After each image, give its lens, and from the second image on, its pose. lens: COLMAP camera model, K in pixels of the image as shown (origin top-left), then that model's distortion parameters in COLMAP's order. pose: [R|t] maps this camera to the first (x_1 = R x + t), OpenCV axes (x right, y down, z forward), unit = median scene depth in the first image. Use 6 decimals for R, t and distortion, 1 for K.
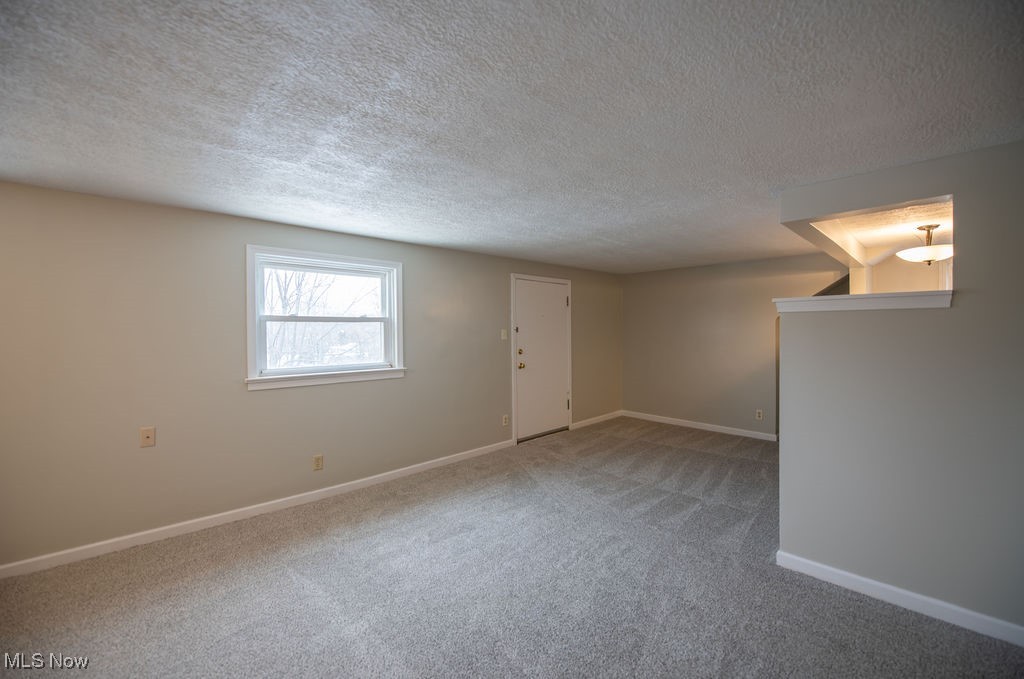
lens RADIAL K [[400.3, 0, 510.0], [0, 400.3, 338.0], [0, 0, 1]] dist [-0.004176, -0.000540]
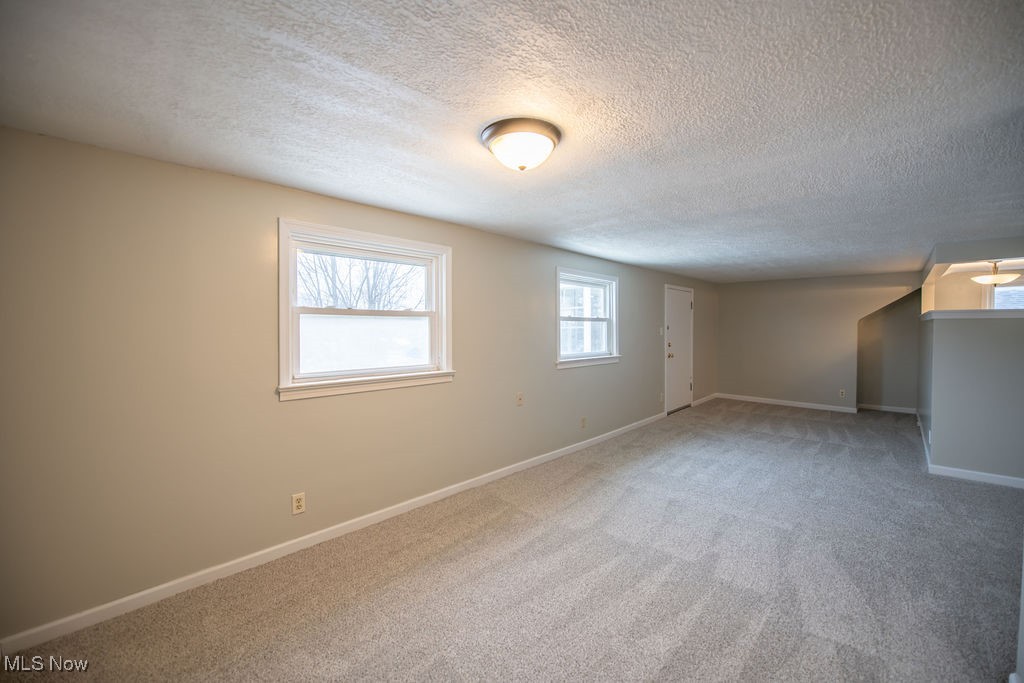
lens RADIAL K [[405.8, 0, 514.1], [0, 405.8, 336.4], [0, 0, 1]] dist [0.004064, 0.000056]
pose [[0.996978, 0.013243, 0.076550, -0.597582], [-0.014101, 0.999844, 0.010674, 0.000701], [-0.076397, -0.011721, 0.997009, -0.280428]]
